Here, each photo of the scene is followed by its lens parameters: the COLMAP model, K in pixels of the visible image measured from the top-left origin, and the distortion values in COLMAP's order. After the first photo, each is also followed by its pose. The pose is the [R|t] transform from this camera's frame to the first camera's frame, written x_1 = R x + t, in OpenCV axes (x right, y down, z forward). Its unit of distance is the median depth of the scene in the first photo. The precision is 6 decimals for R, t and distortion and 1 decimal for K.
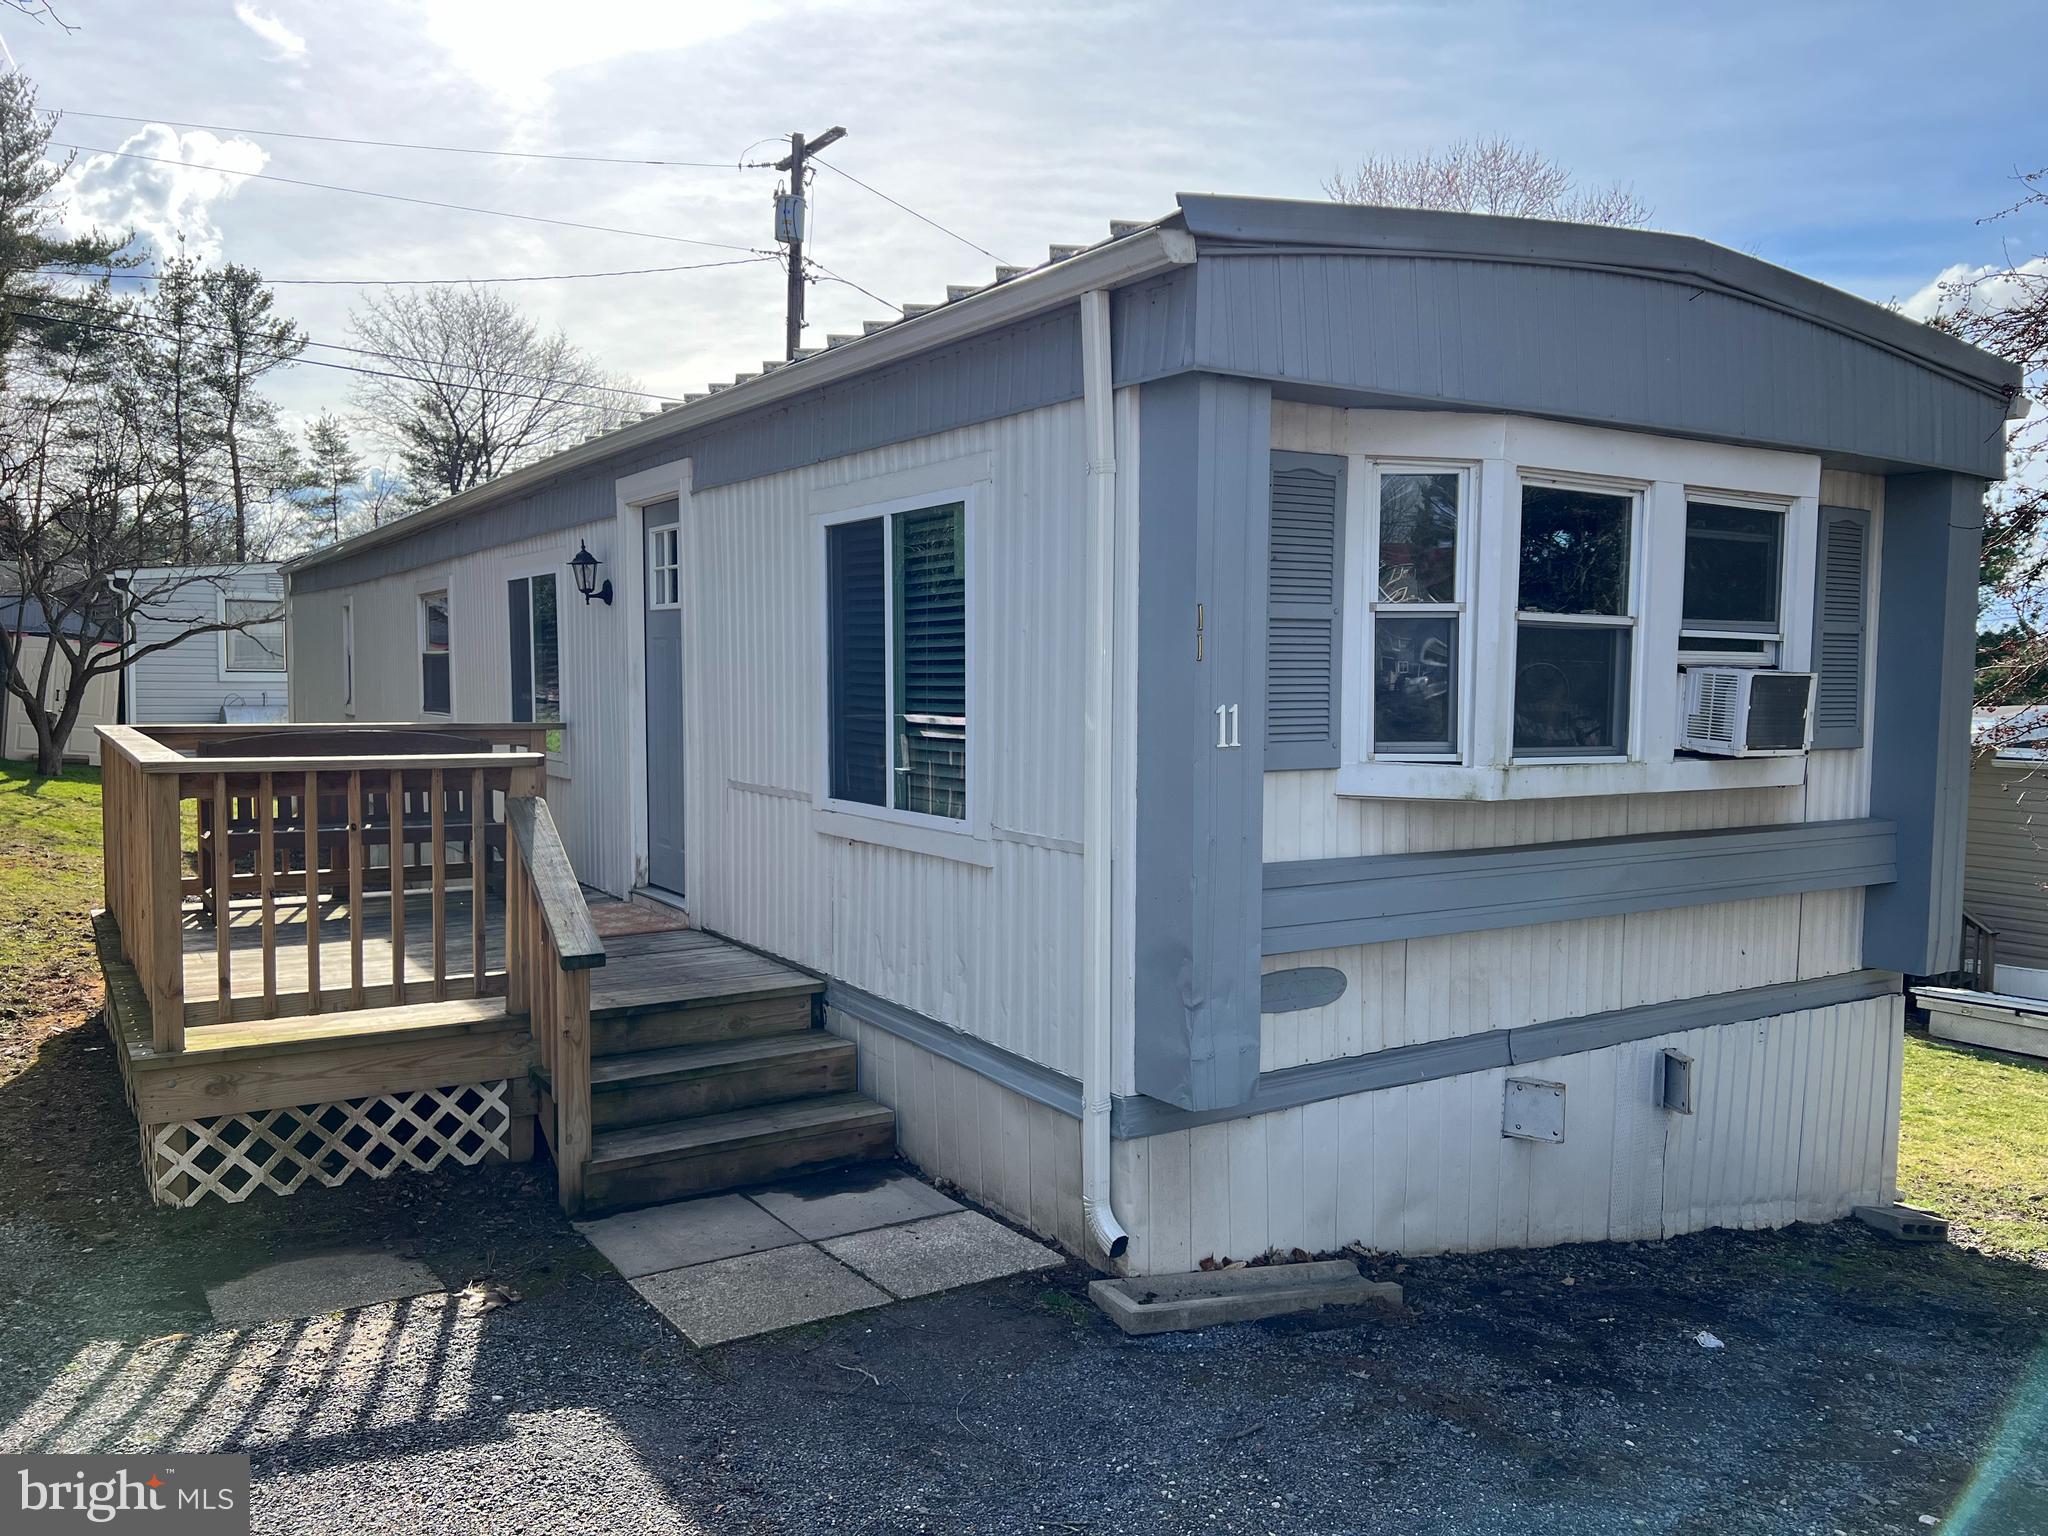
lens RADIAL K [[1547.6, 0, 1025.2], [0, 1547.6, 768.7], [0, 0, 1]] dist [0.015073, -0.010572]
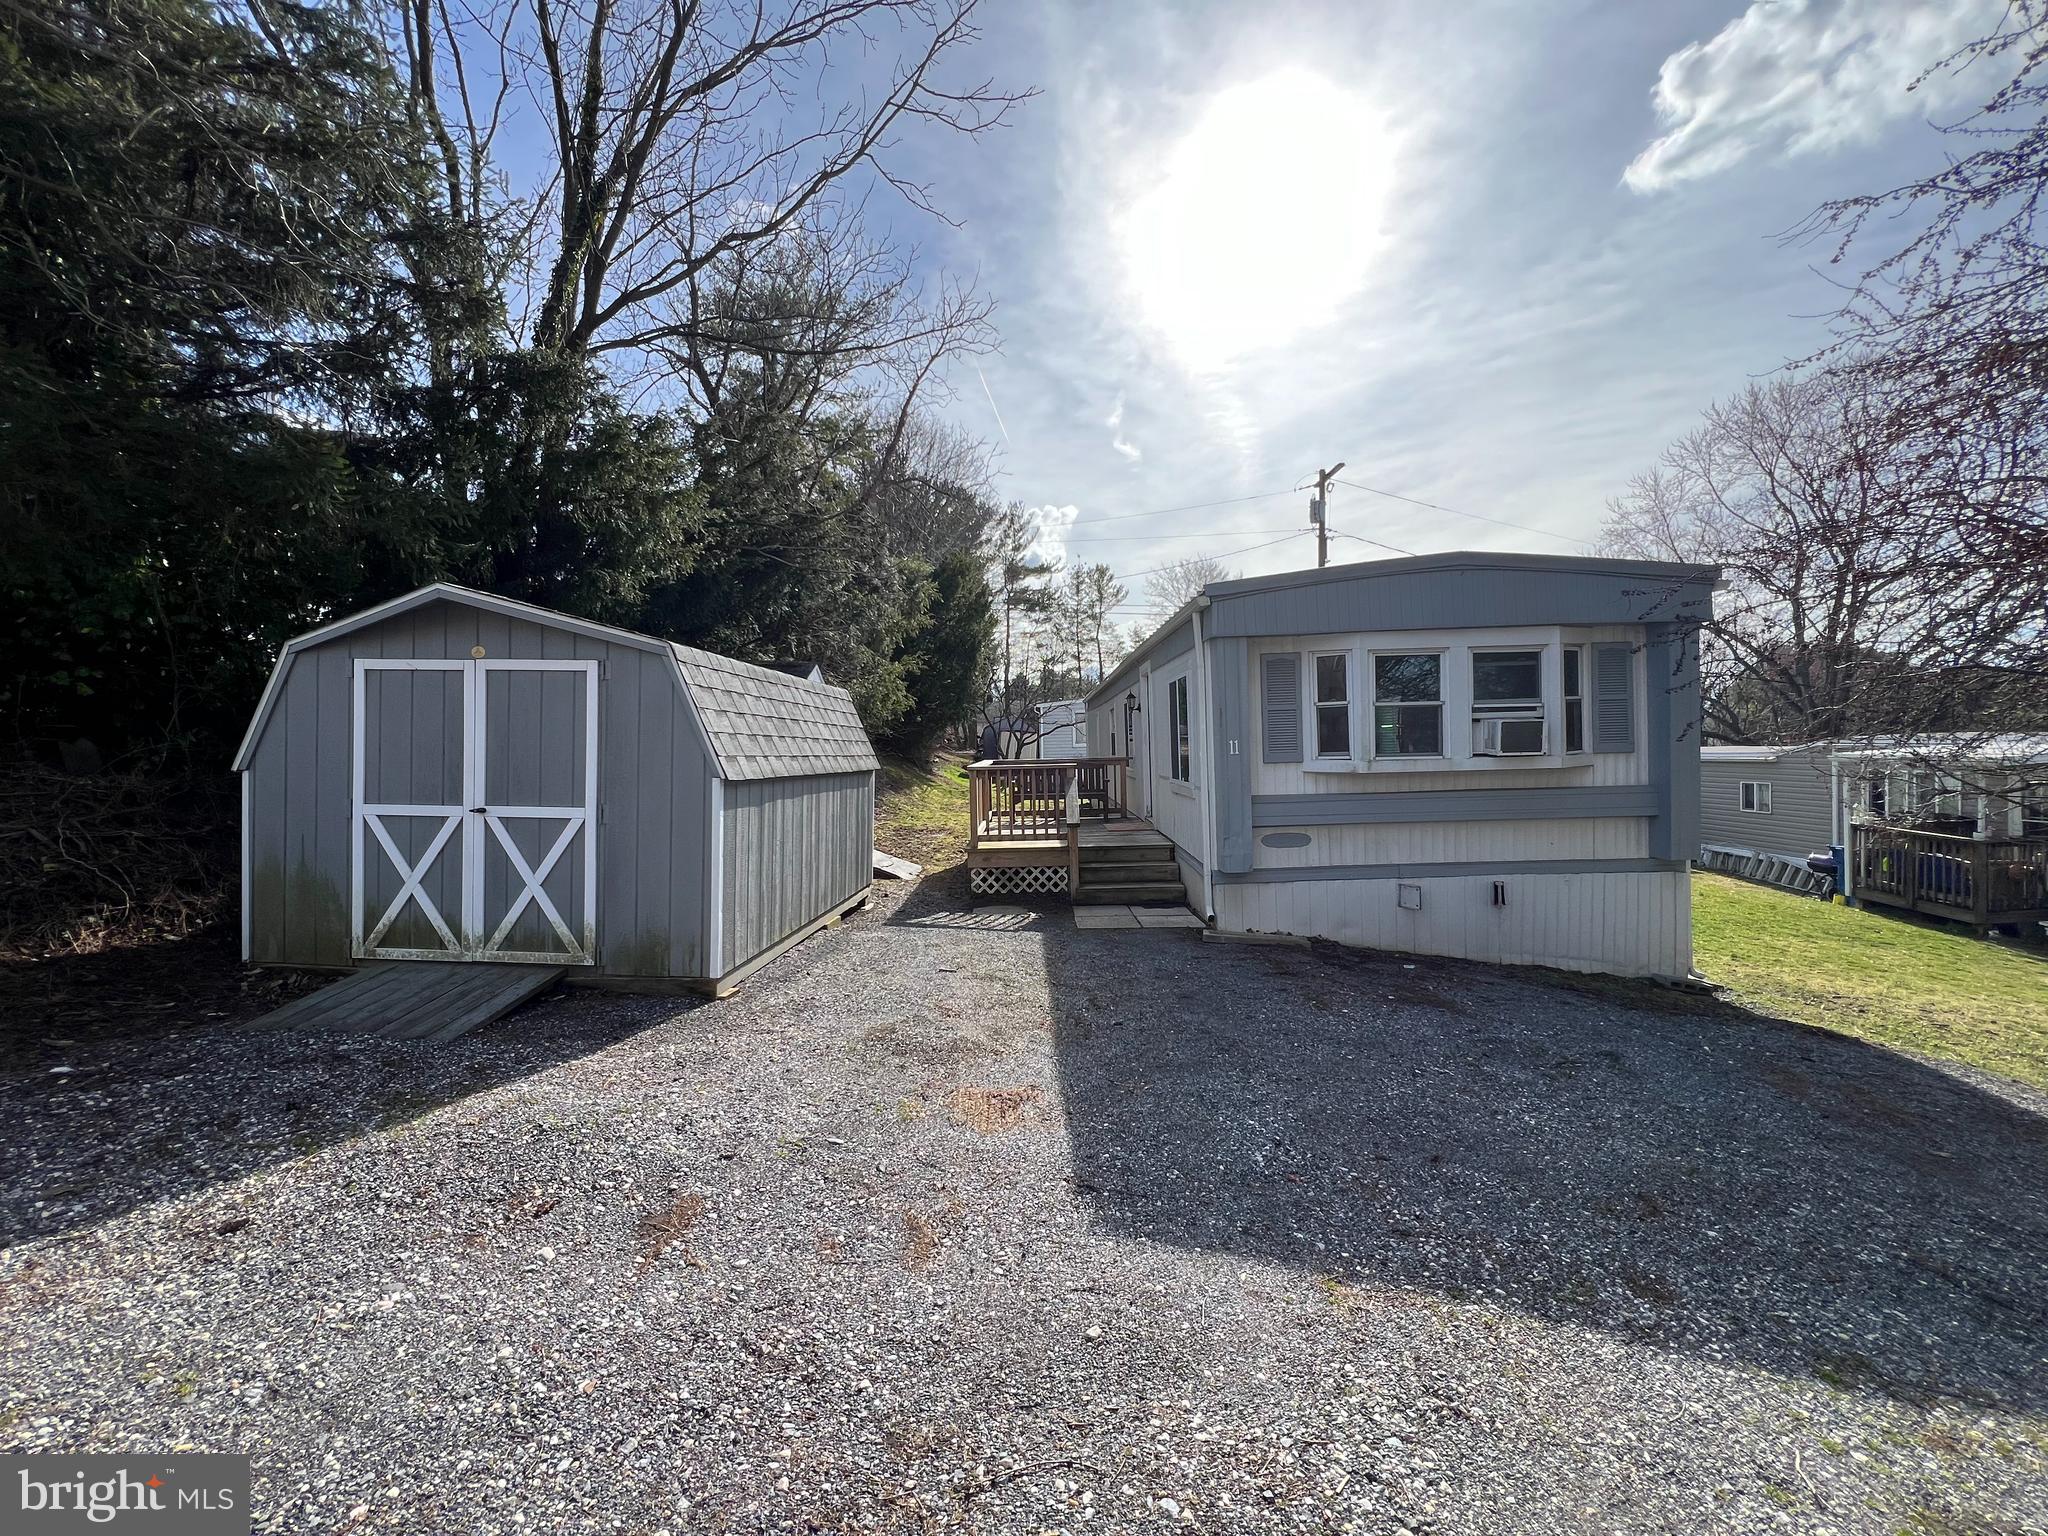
lens RADIAL K [[814.8, 0, 1022.0], [0, 814.8, 770.9], [0, 0, 1]] dist [-0.016054, -0.000040]
pose [[0.832168, -0.012495, -0.554383, 0.526963], [0.000167, 0.999752, -0.022283, 0.042832], [0.554524, 0.018451, 0.831963, -0.451552]]
